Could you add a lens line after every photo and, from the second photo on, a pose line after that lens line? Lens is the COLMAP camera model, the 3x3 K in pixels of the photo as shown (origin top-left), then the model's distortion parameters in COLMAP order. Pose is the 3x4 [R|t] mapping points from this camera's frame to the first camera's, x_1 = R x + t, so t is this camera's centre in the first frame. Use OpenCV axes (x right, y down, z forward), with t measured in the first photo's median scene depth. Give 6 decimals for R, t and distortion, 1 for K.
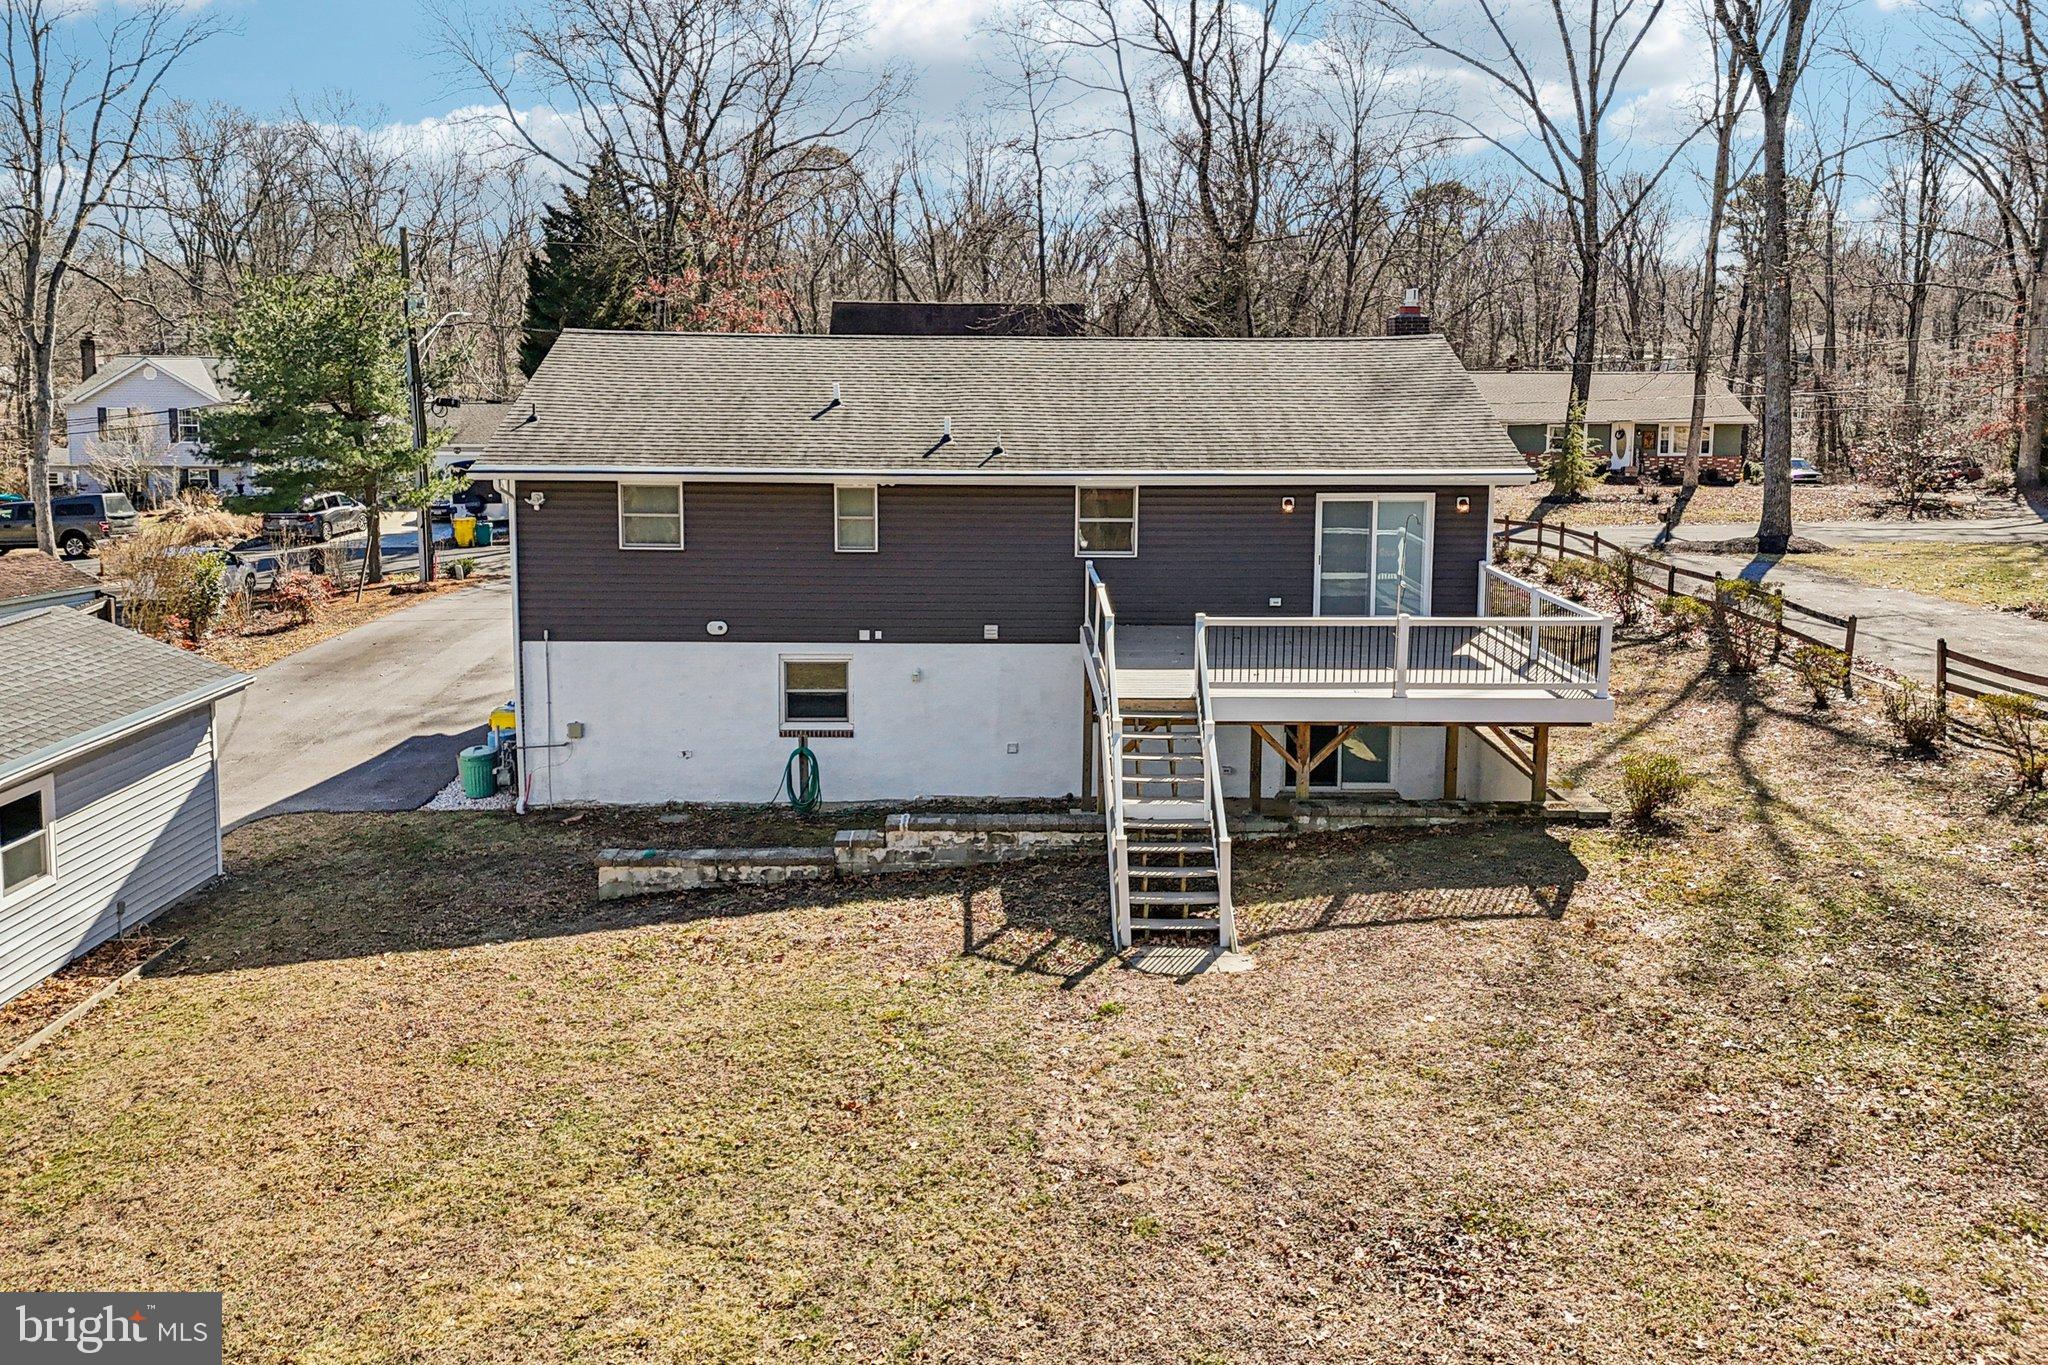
lens RADIAL K [[1578.6, 0, 1024.3], [0, 1578.6, 675.2], [0, 0, 1]] dist [0.074466, -0.132596]
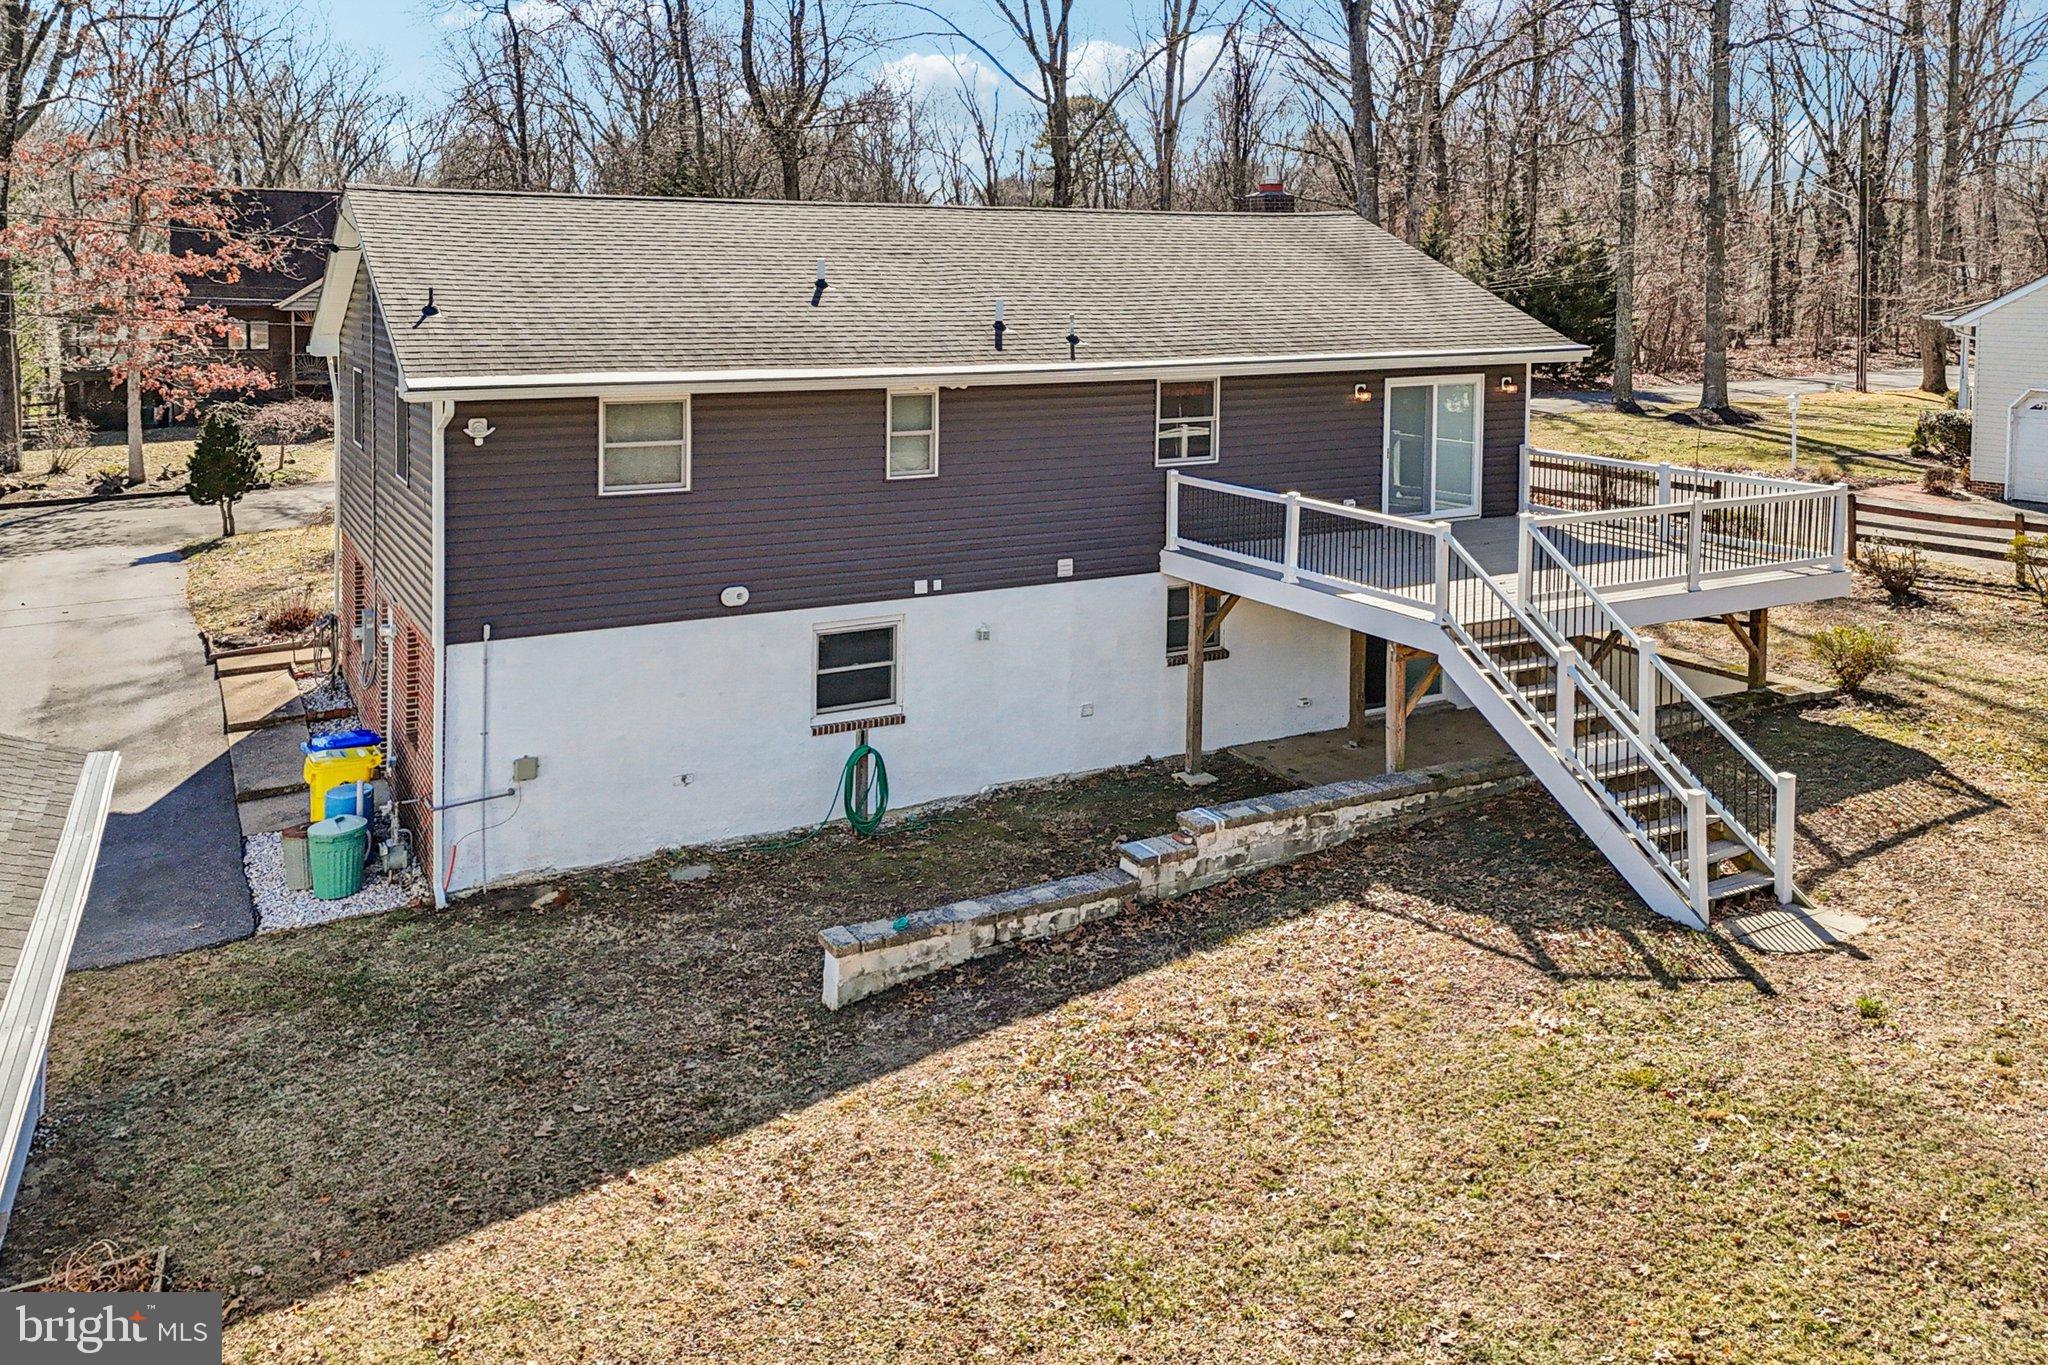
lens RADIAL K [[1615.5, 0, 1023.8], [0, 1615.5, 589.0], [0, 0, 1]] dist [0.107348, -0.112291]
pose [[0.877526, -0.095821, 0.469858, -0.431485], [0.099377, 0.994900, 0.017294, -0.033569], [-0.469118, 0.031517, 0.882573, 0.295825]]
